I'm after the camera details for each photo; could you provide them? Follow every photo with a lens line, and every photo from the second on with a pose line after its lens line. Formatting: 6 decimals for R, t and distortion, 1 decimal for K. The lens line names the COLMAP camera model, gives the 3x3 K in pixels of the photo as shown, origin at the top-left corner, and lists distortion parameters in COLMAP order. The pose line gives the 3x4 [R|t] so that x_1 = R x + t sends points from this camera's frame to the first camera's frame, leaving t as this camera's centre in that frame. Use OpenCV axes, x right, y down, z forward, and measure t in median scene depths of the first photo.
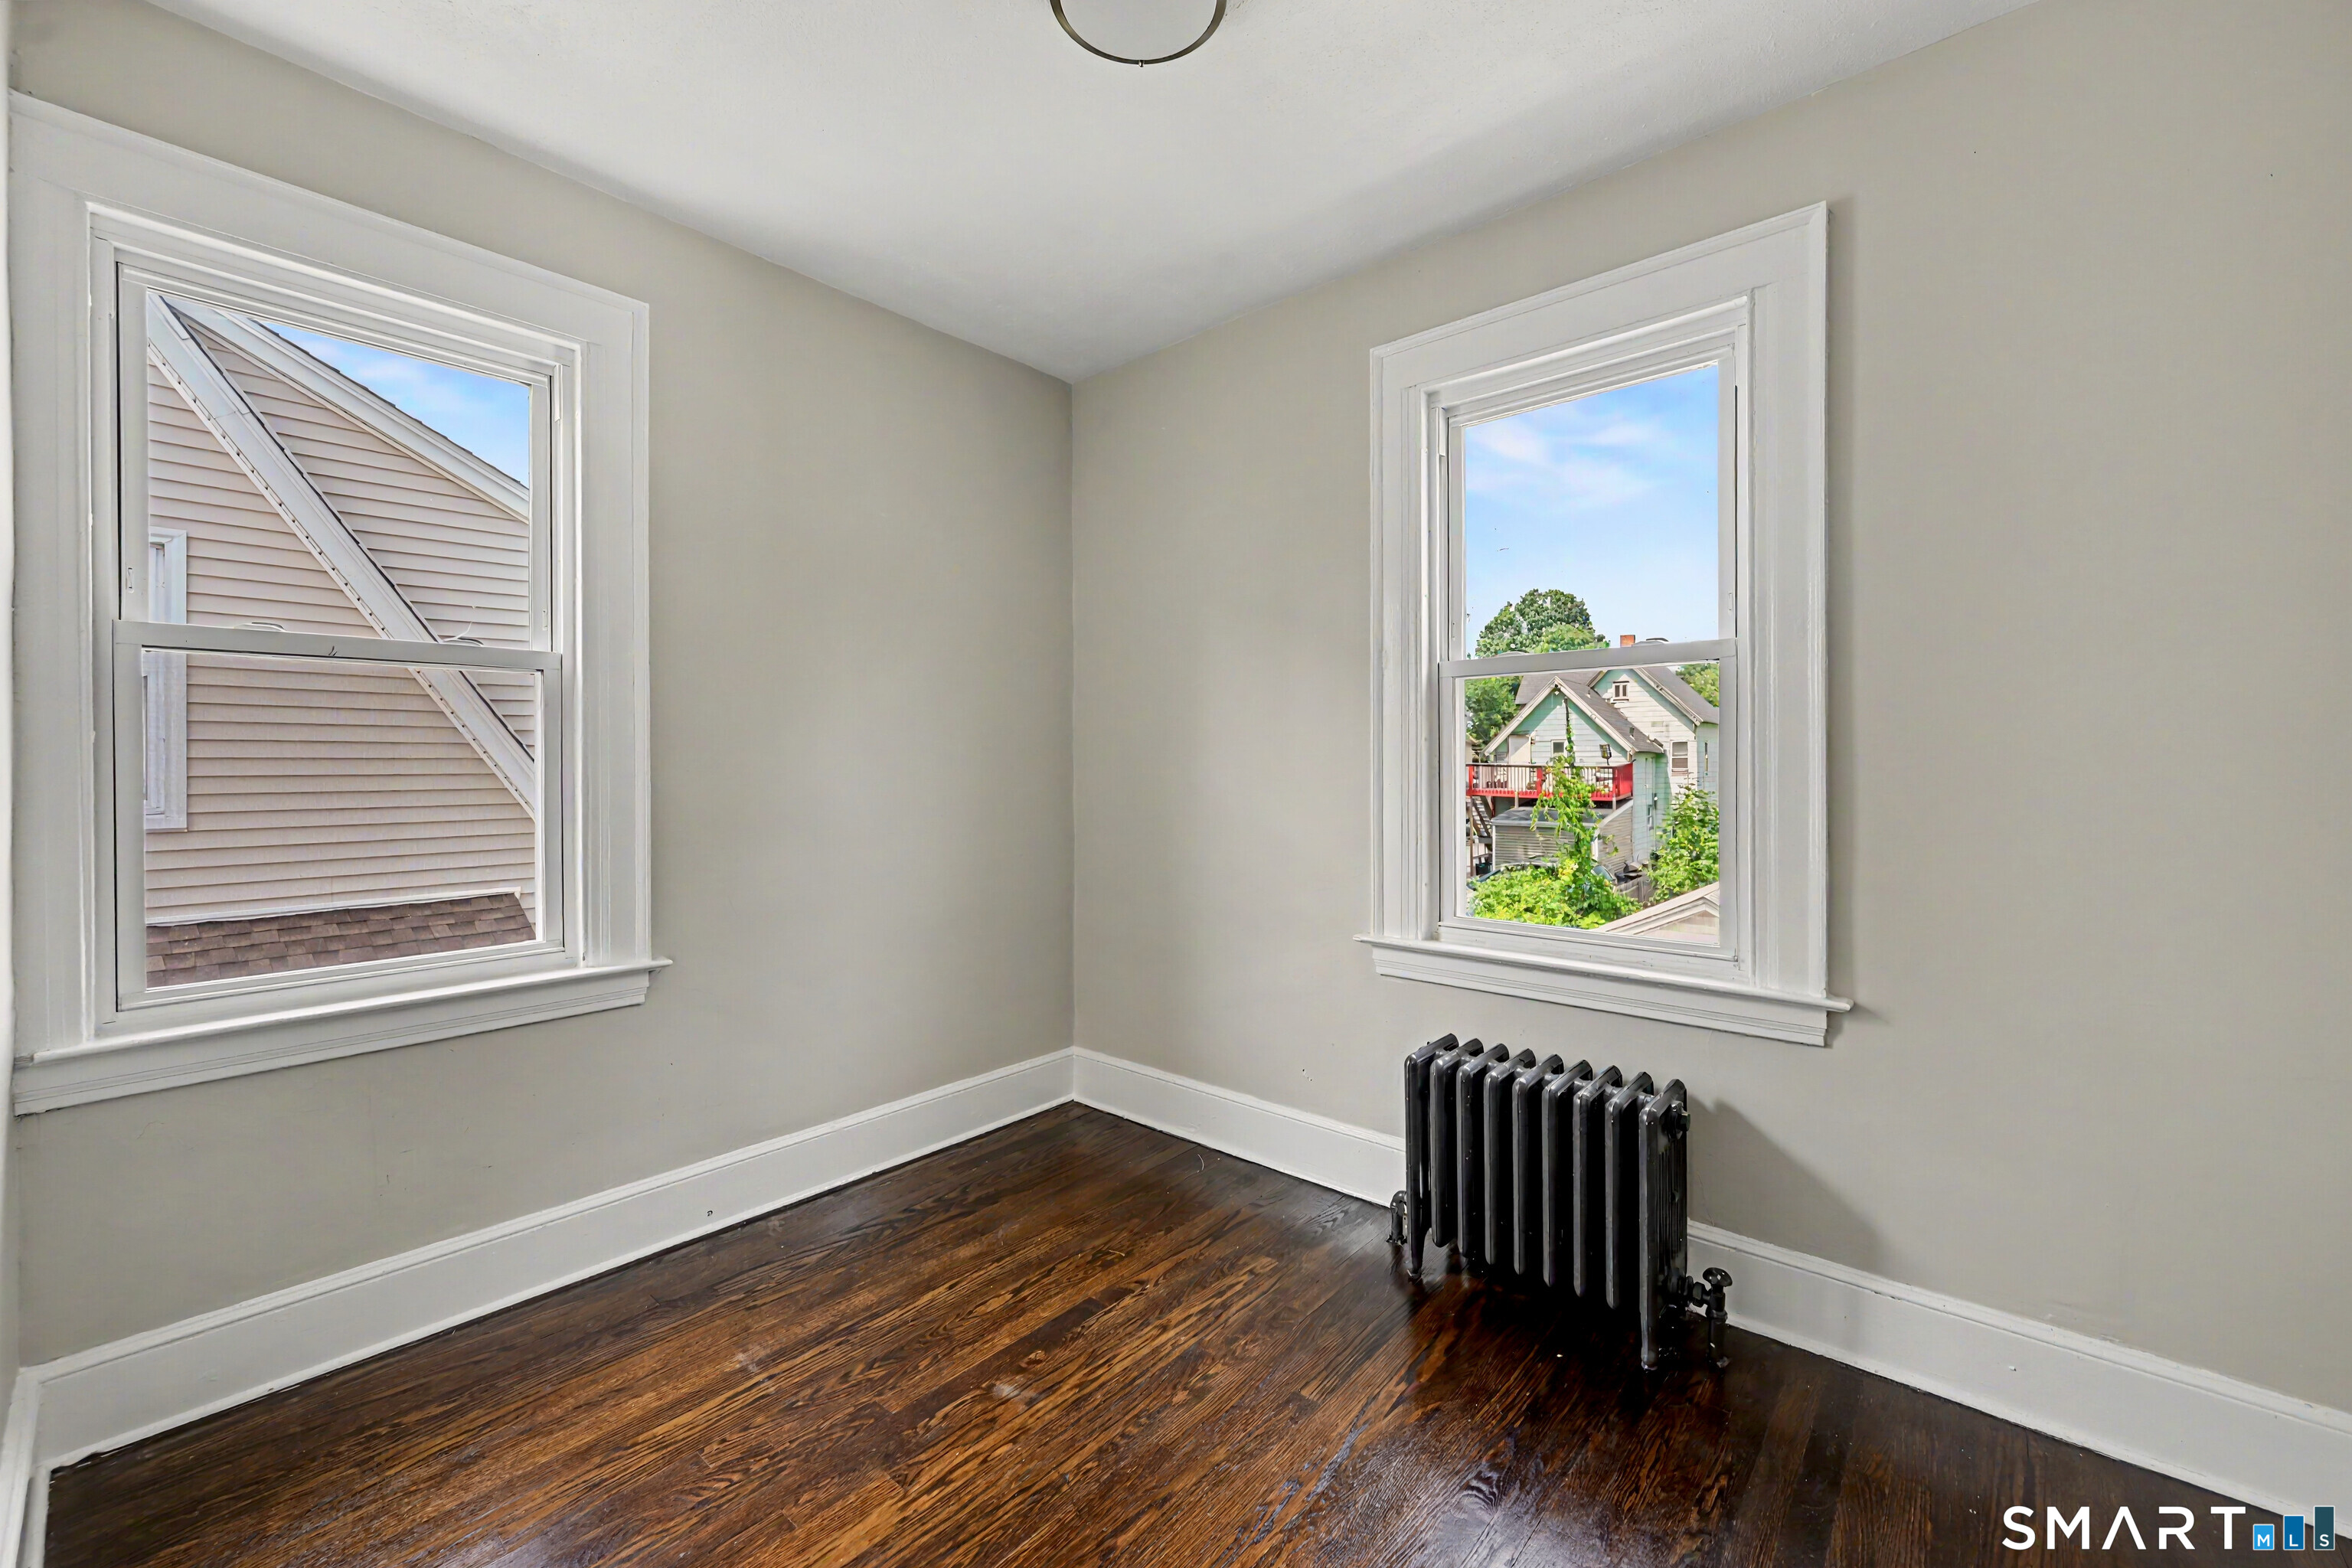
lens RADIAL K [[923.4, 0, 1181.2], [0, 923.4, 776.0], [0, 0, 1]] dist [-0.000041, 0.000006]
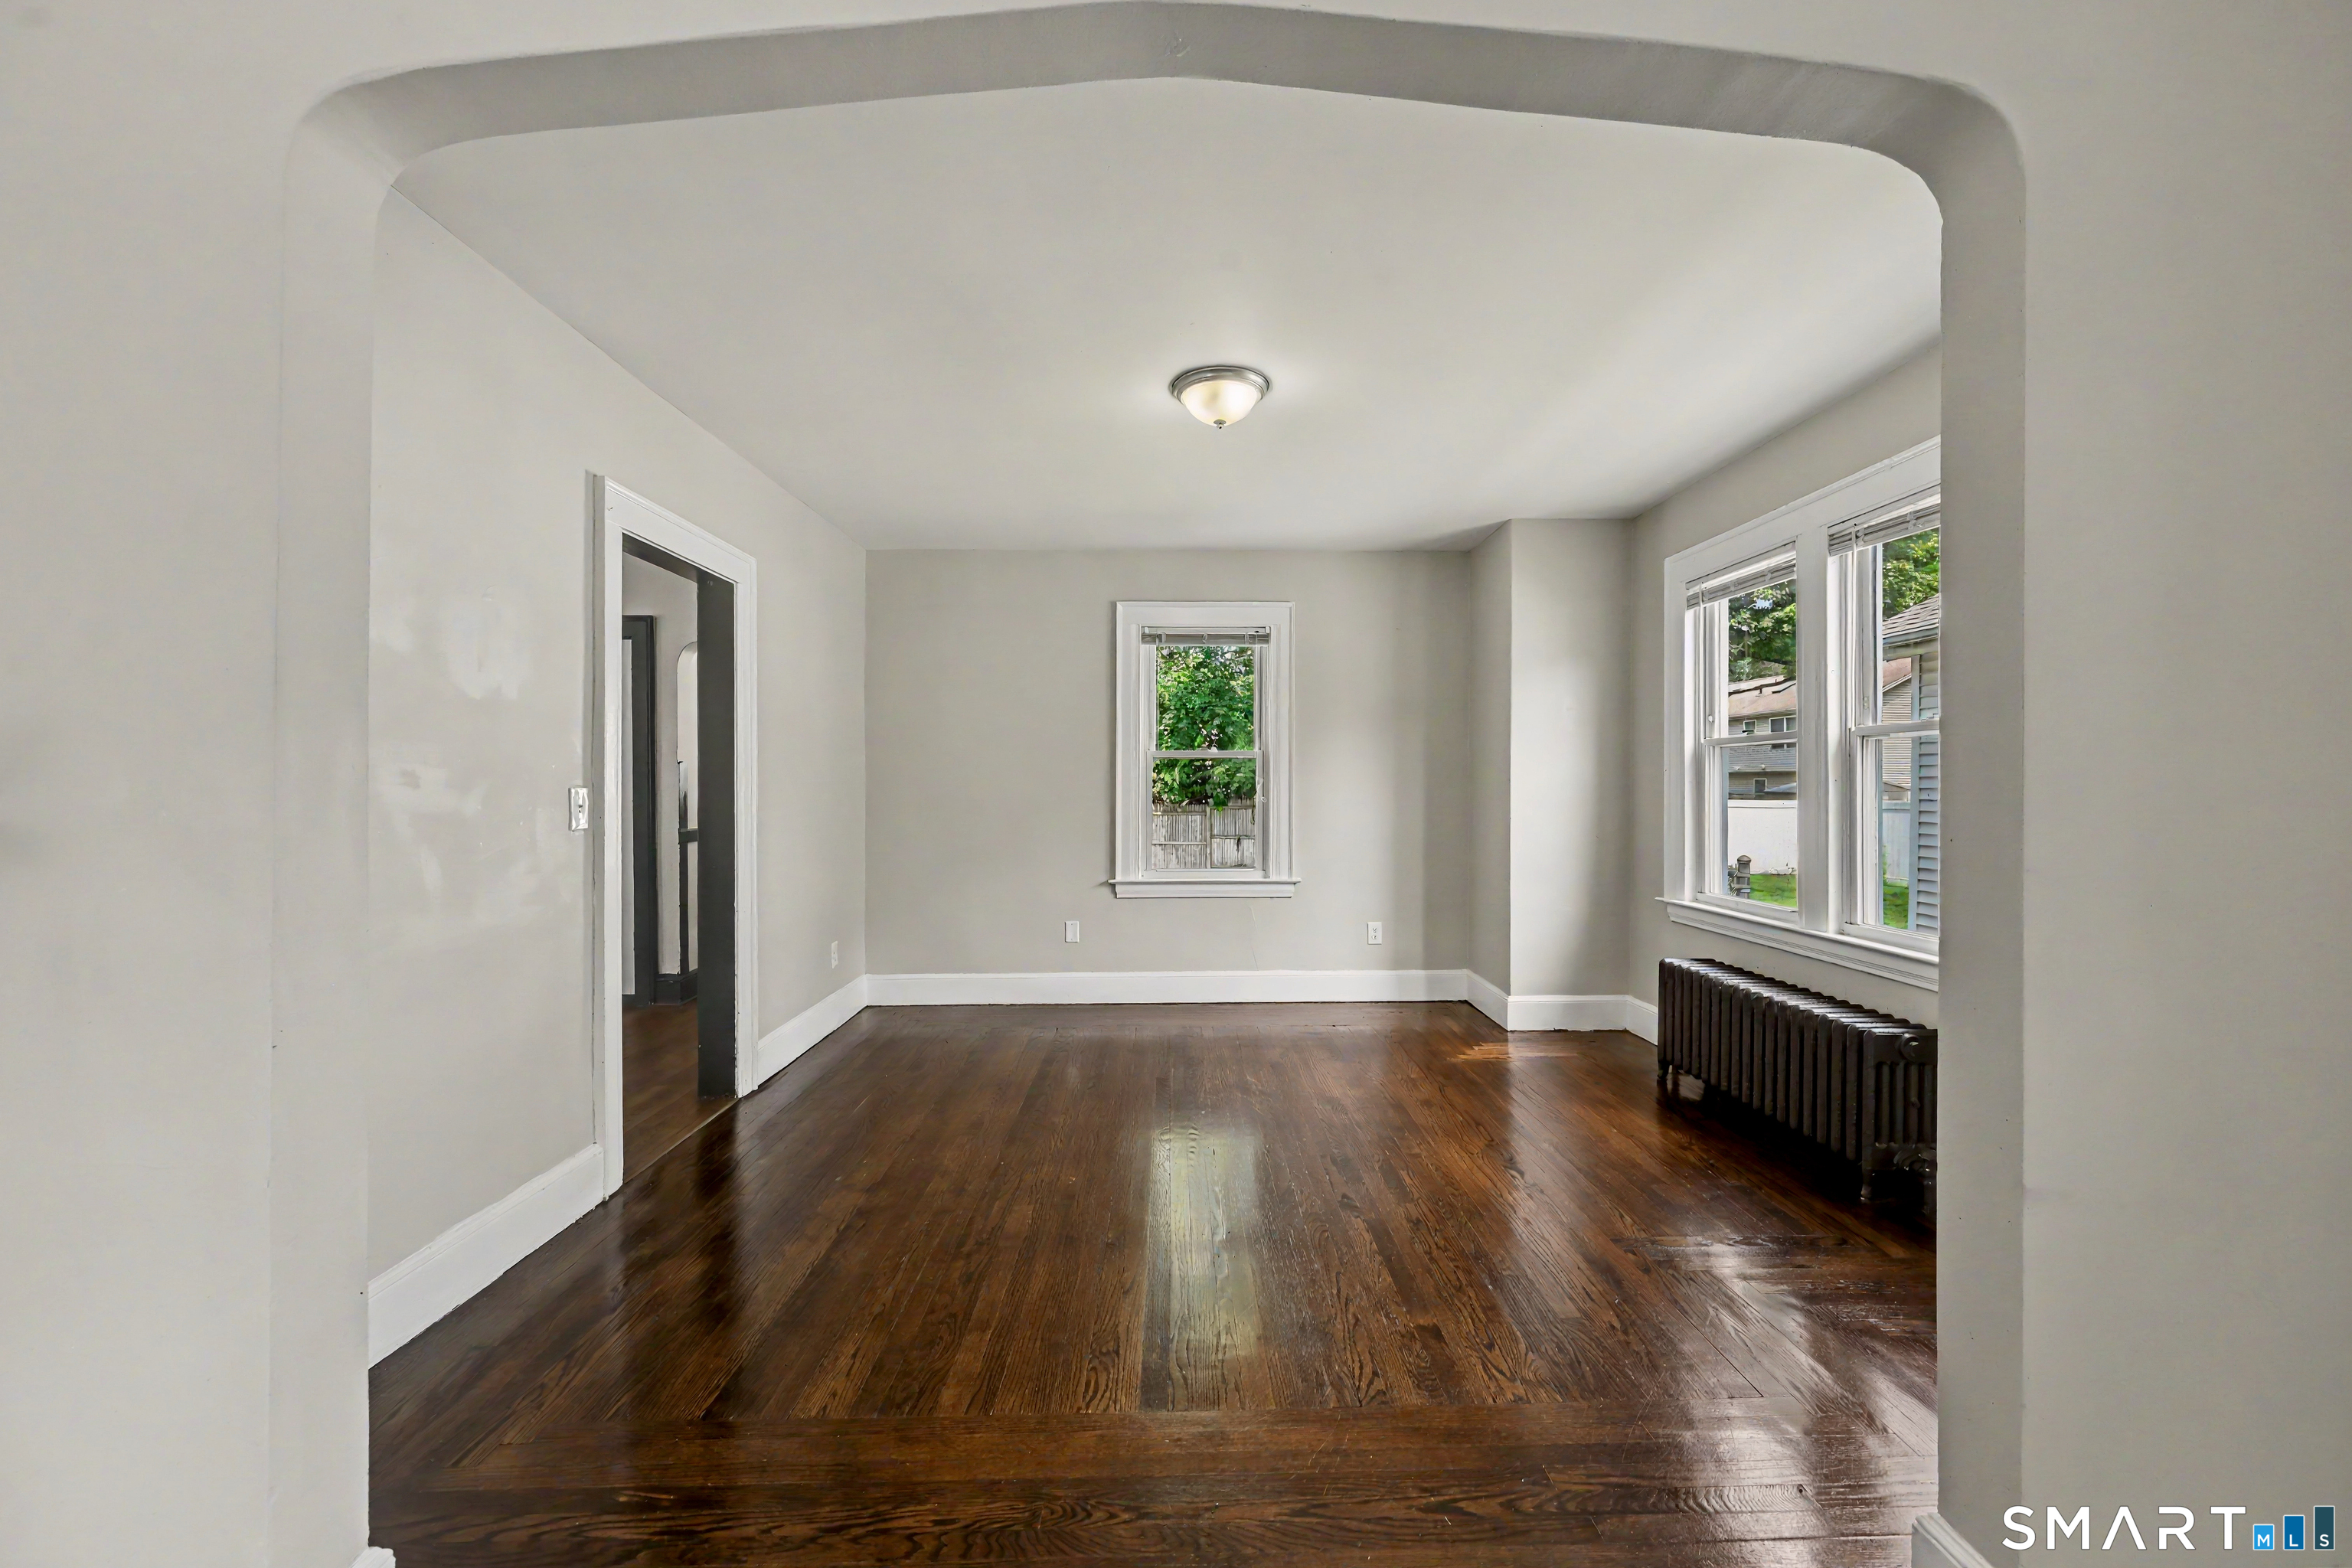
lens RADIAL K [[923.0, 0, 1176.0], [0, 923.0, 784.0], [0, 0, 1]] dist [0.000421, 0.000011]
pose [[0.671955, 0.002005, -0.740589, 0.920286], [-0.007732, 0.999961, -0.004308, -0.029144], [0.740552, 0.008621, 0.671944, -0.896576]]
